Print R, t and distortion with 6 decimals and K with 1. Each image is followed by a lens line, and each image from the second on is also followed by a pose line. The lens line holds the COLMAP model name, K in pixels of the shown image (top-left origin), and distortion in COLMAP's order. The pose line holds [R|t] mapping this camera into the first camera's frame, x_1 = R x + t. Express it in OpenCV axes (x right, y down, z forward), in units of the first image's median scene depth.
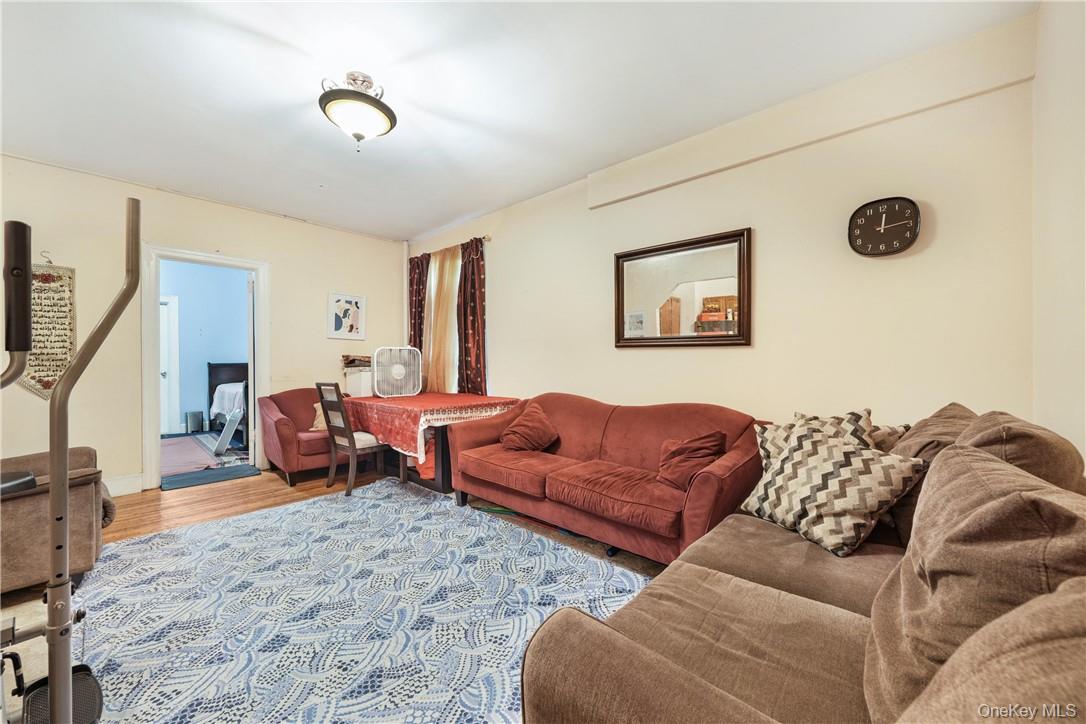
lens RADIAL K [[408.9, 0, 534.9], [0, 408.9, 357.8], [0, 0, 1]] dist [-0.003386, -0.000074]
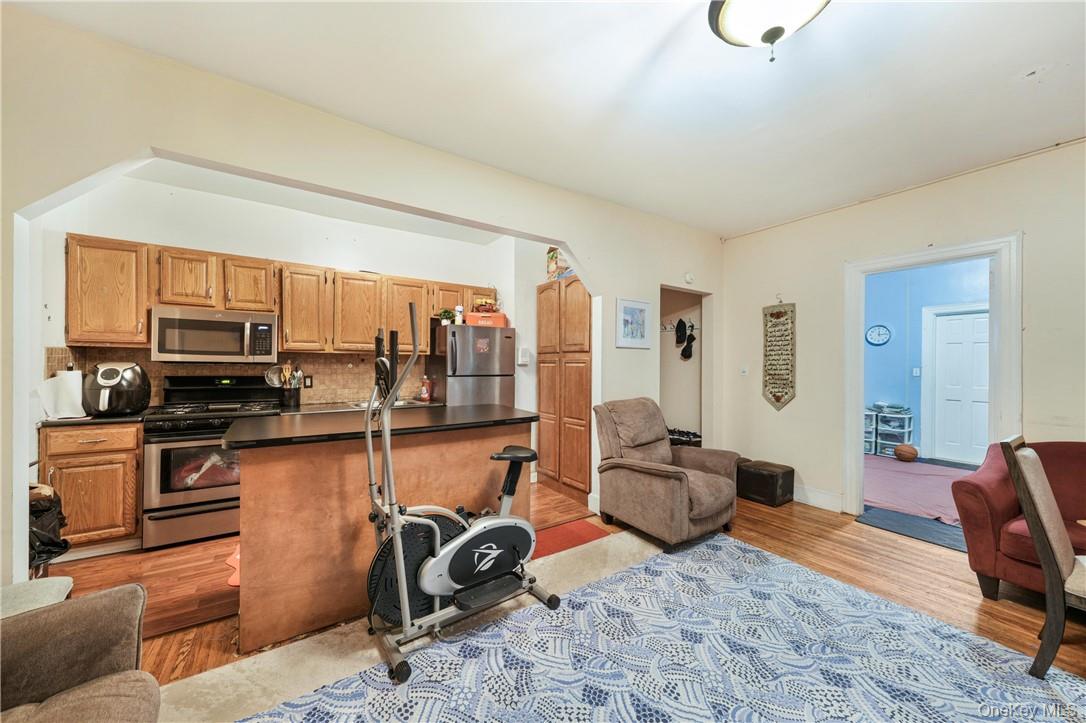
lens RADIAL K [[391.7, 0, 539.9], [0, 391.7, 363.5], [0, 0, 1]] dist [-0.000314, 0.000177]
pose [[-0.234112, -0.001365, -0.972209, 0.201267], [-0.004700, 0.999989, -0.000272, -0.055311], [0.972198, 0.004506, -0.234116, 0.800863]]
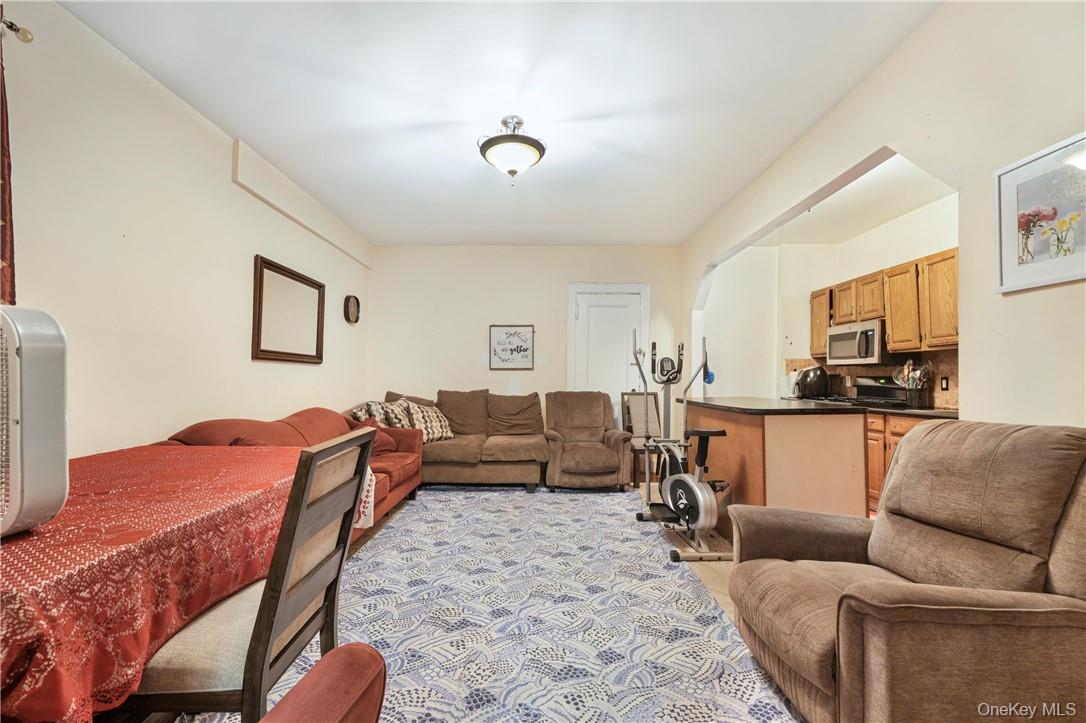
lens RADIAL K [[455.0, 0, 535.4], [0, 455.0, 368.8], [0, 0, 1]] dist [0.000081, 0.000158]
pose [[-0.668873, 0.011681, 0.743285, -1.373790], [-0.007964, 0.999707, -0.022877, 0.019080], [-0.743334, -0.021222, -0.668584, 1.750387]]
